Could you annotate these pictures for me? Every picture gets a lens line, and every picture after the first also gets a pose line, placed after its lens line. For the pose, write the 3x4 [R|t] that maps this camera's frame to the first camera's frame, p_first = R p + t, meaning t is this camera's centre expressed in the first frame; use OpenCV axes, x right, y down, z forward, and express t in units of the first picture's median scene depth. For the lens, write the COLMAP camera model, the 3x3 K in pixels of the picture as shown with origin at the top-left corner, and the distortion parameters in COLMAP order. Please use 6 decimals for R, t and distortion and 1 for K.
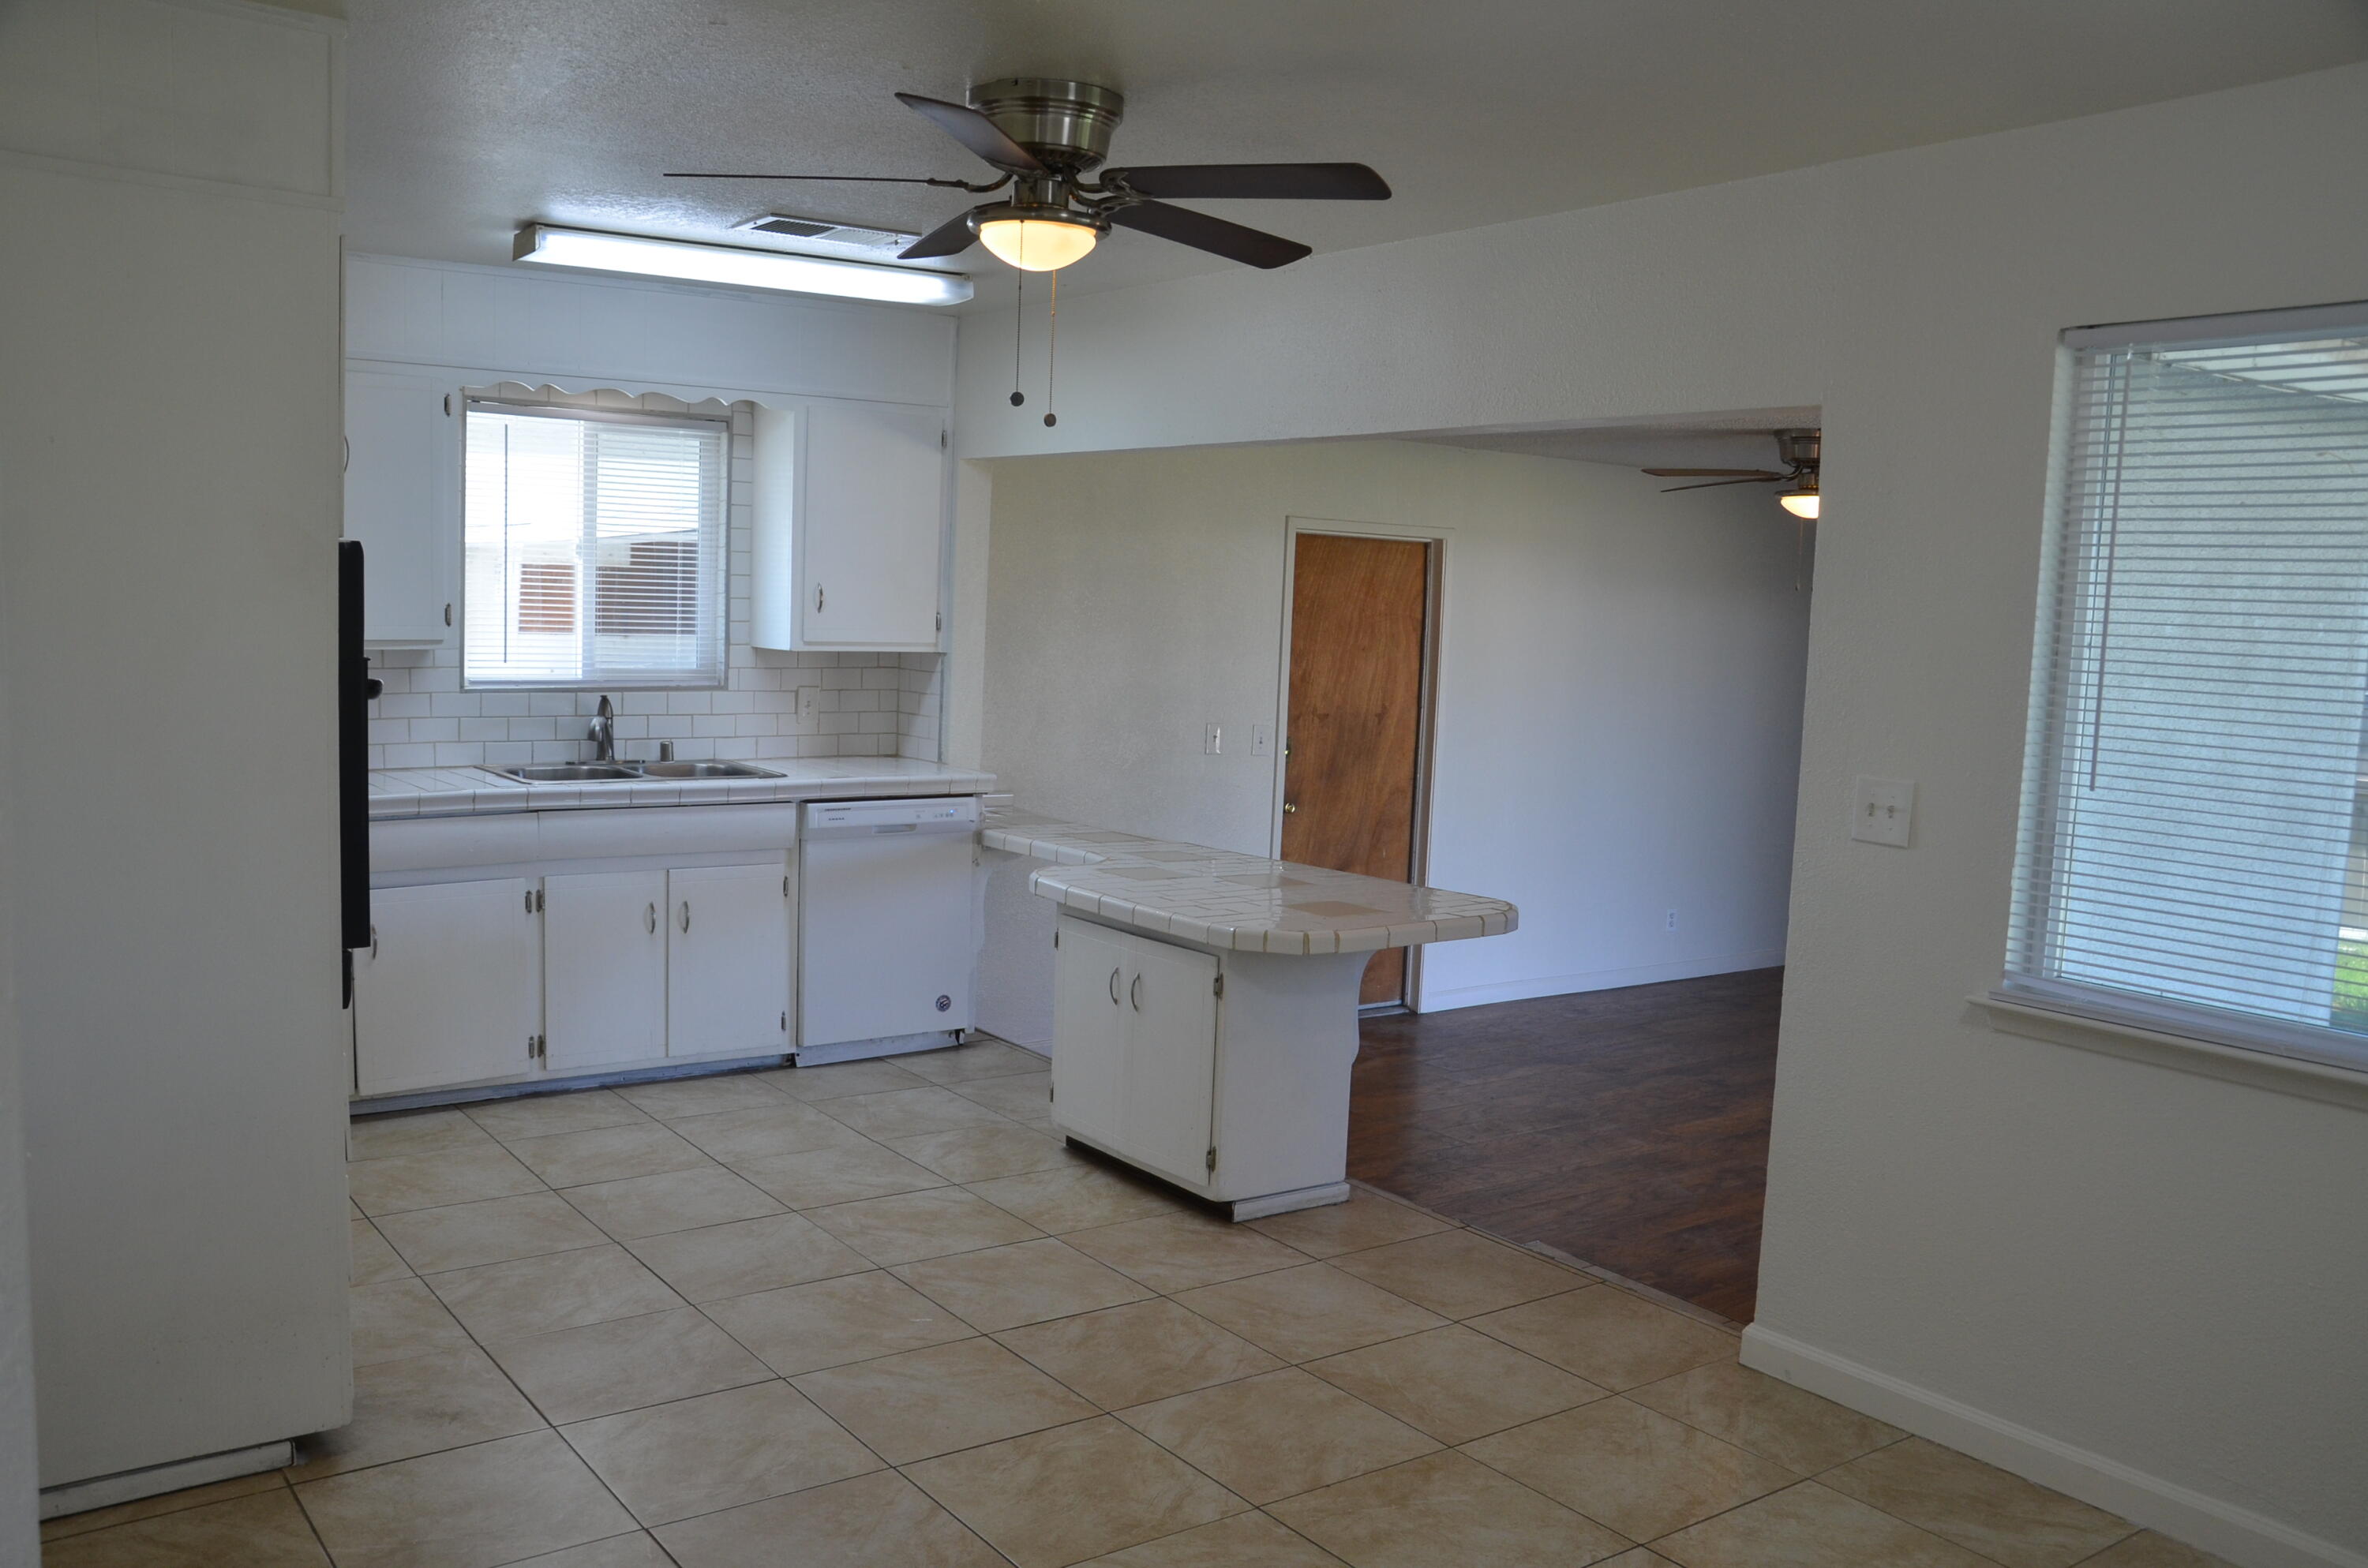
lens RADIAL K [[1967.2, 0, 1170.6], [0, 1967.2, 835.4], [0, 0, 1]] dist [-0.139272, 0.154746]
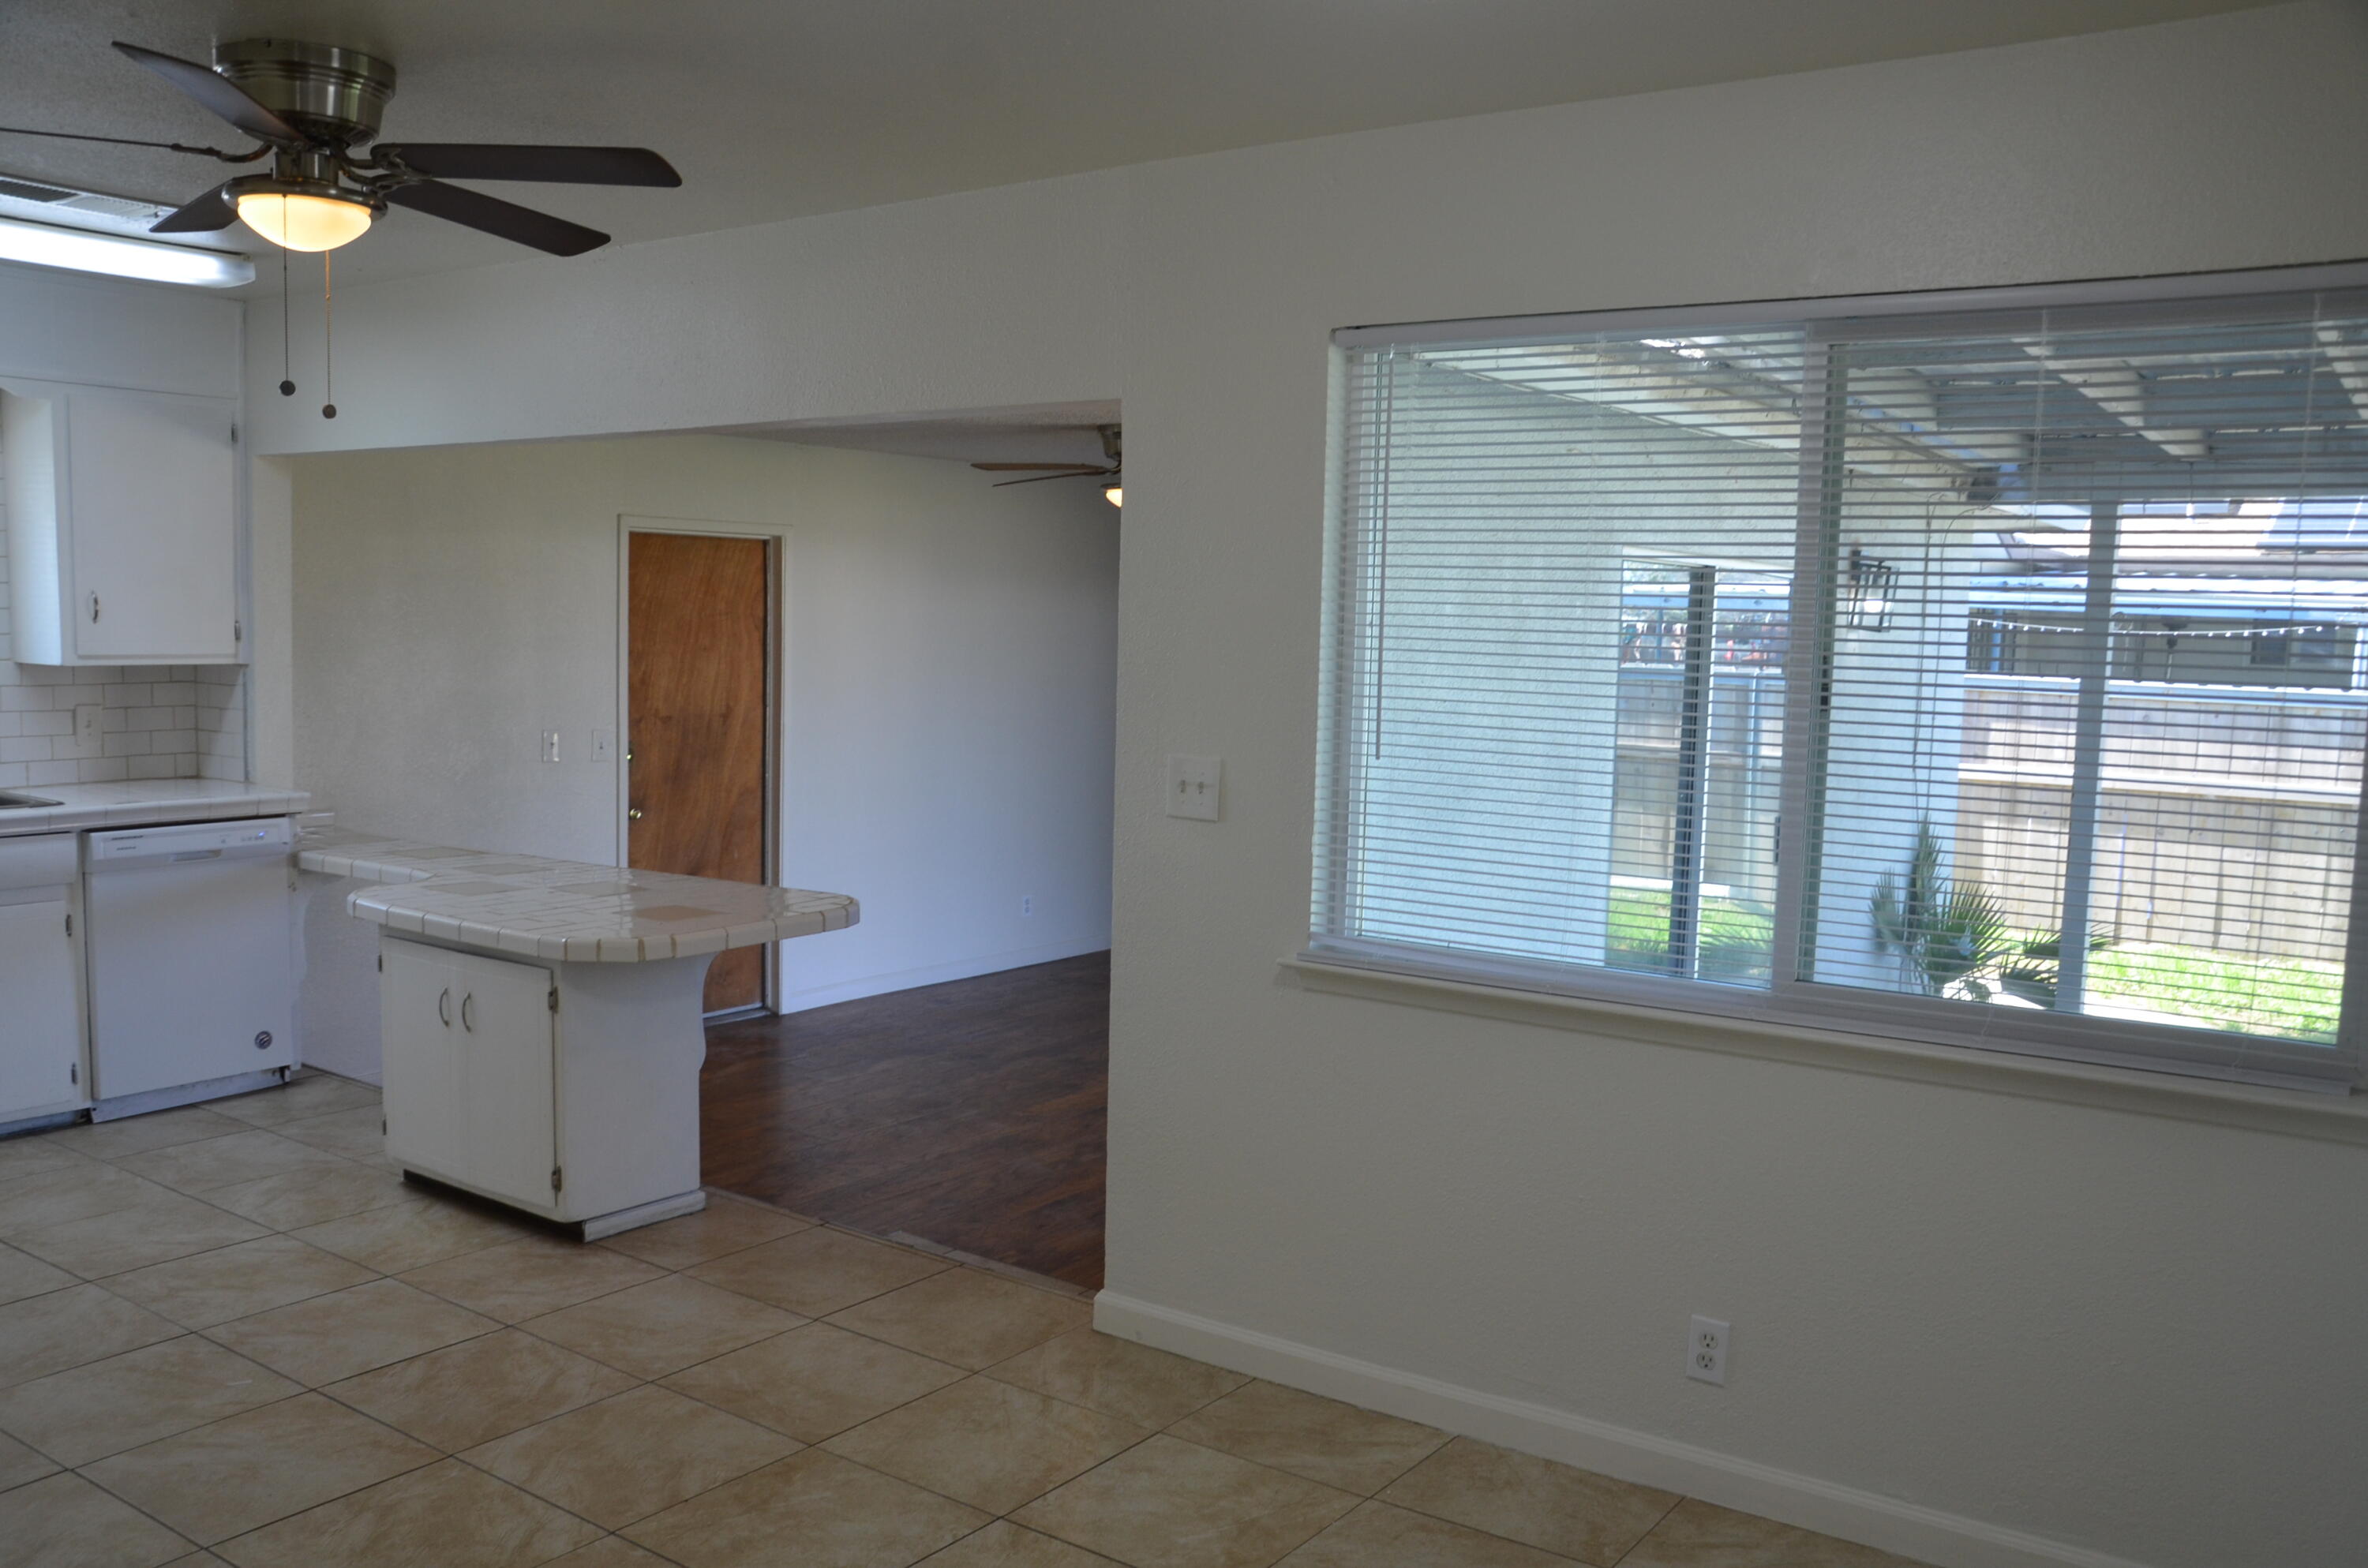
lens RADIAL K [[1967.2, 0, 1170.6], [0, 1967.2, 835.4], [0, 0, 1]] dist [-0.139272, 0.154746]
pose [[0.948900, -0.049823, 0.311618, 0.019827], [0.049562, 0.998733, 0.008763, 0.002717], [-0.311659, 0.007129, 0.950167, -0.002212]]
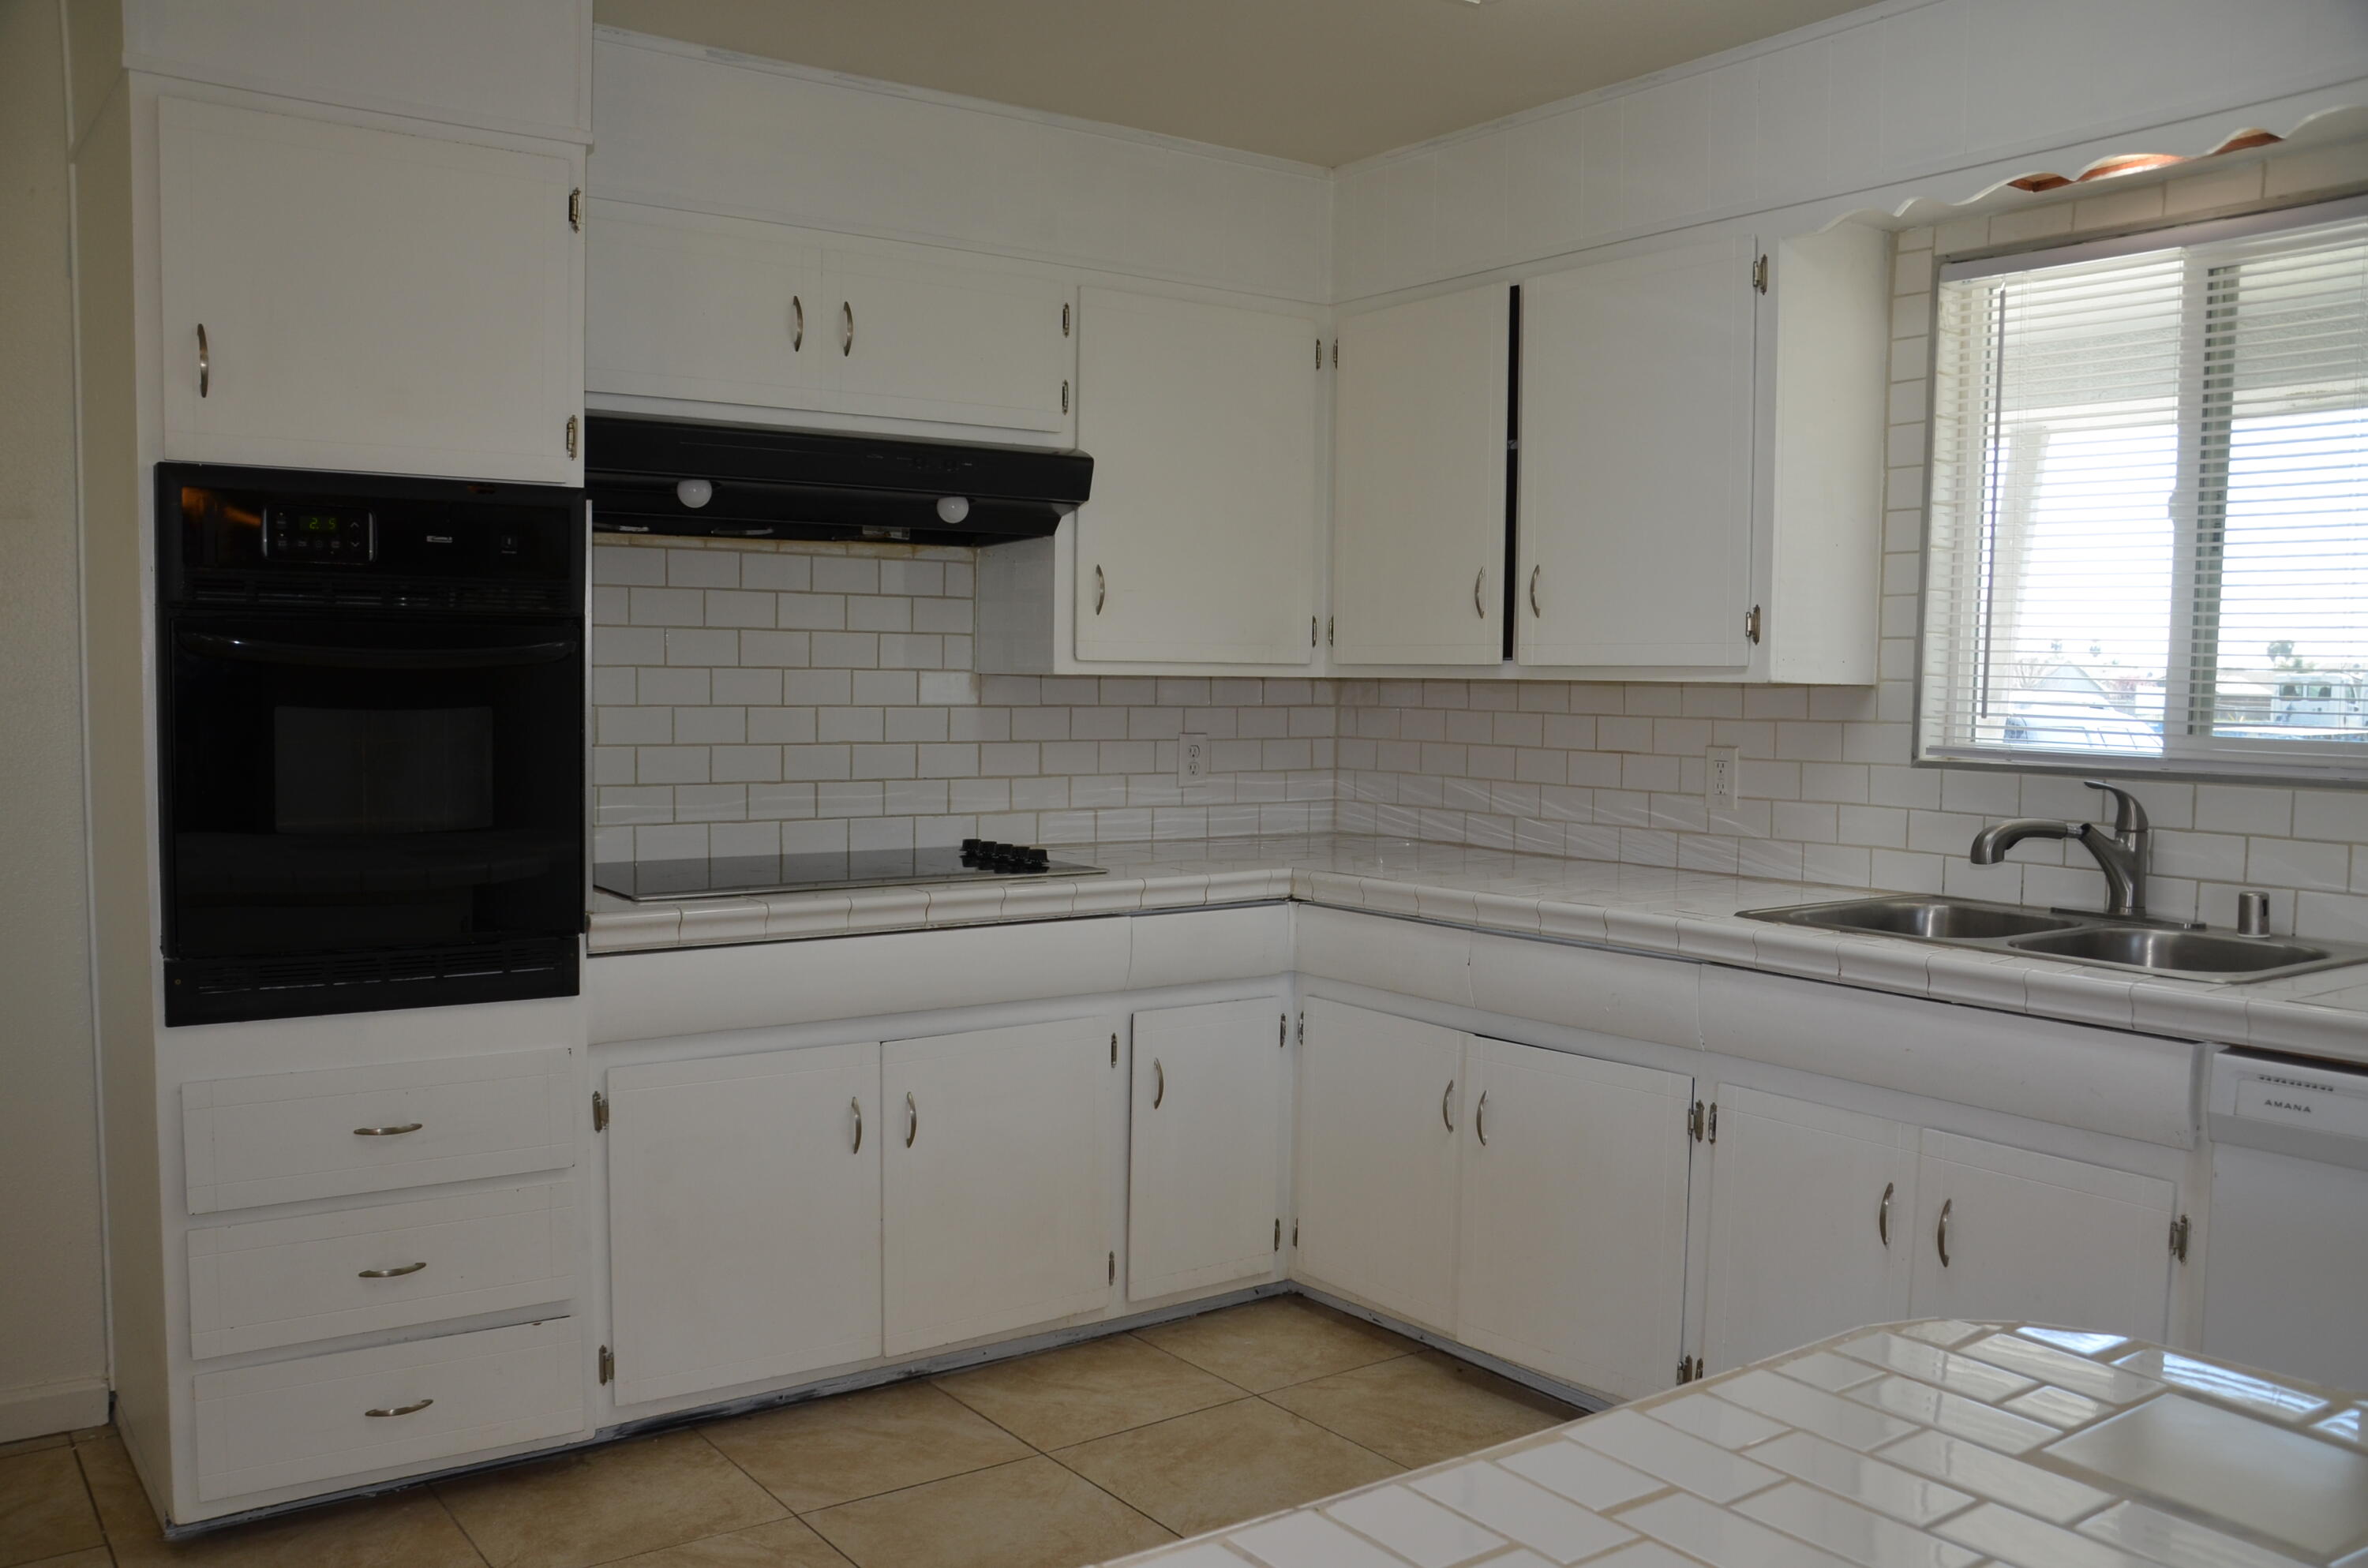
lens RADIAL K [[1967.2, 0, 1170.6], [0, 1967.2, 835.4], [0, 0, 1]] dist [-0.139272, 0.154746]
pose [[-0.004641, 0.049874, -0.998745, 0.280451], [-0.137421, 0.989248, 0.050038, -0.066735], [0.990502, 0.137481, 0.002262, 1.012126]]
